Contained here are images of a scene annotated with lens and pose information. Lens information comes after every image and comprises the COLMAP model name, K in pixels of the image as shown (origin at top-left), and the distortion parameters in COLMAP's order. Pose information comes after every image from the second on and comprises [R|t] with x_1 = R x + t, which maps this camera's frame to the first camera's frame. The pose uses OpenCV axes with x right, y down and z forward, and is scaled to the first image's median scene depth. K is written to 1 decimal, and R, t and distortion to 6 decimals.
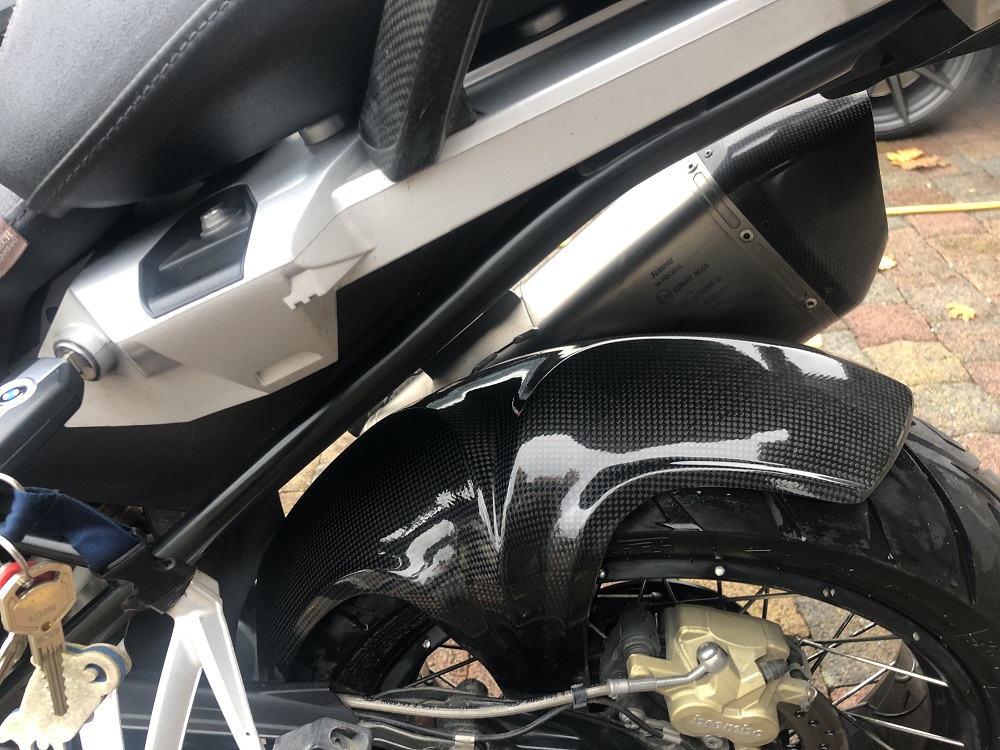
lens RADIAL K [[802.3, 0, 496.3], [0, 802.3, 366.8], [0, 0, 1]] dist [0.033225, -0.007065]
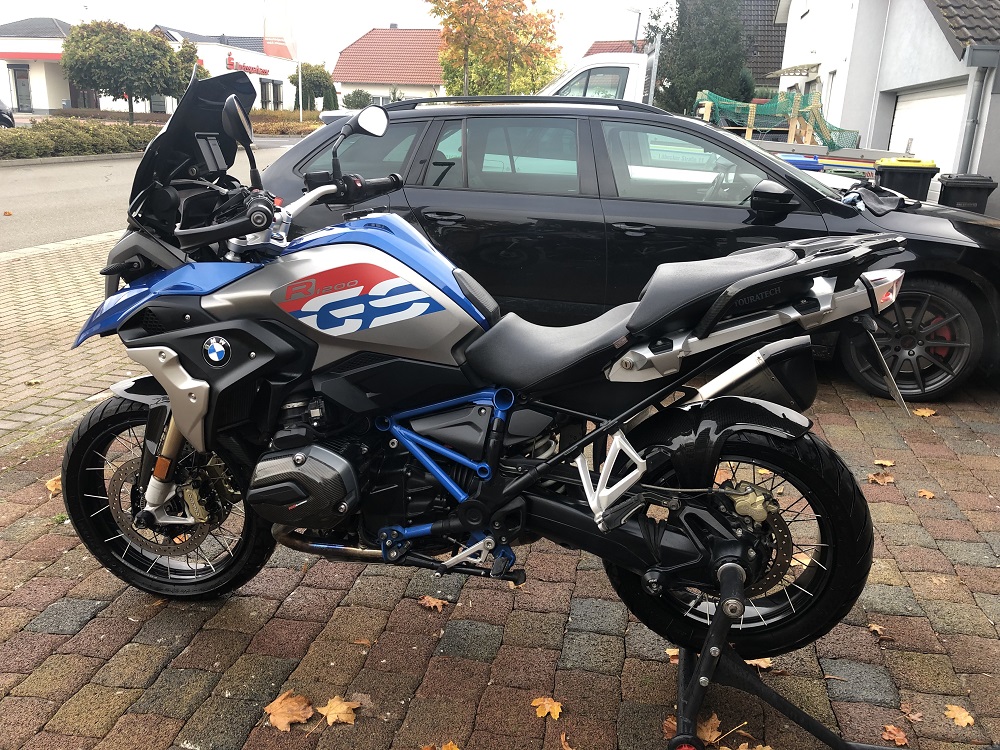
lens RADIAL K [[803.3, 0, 500.0], [0, 803.3, 375.0], [0, 0, 1]] dist [0.097628, -0.001477]
pose [[0.980144, 0.163326, -0.112442, -0.423437], [-0.187072, 0.949674, -0.251244, 0.866863], [0.065749, 0.267290, 0.961370, -2.294816]]
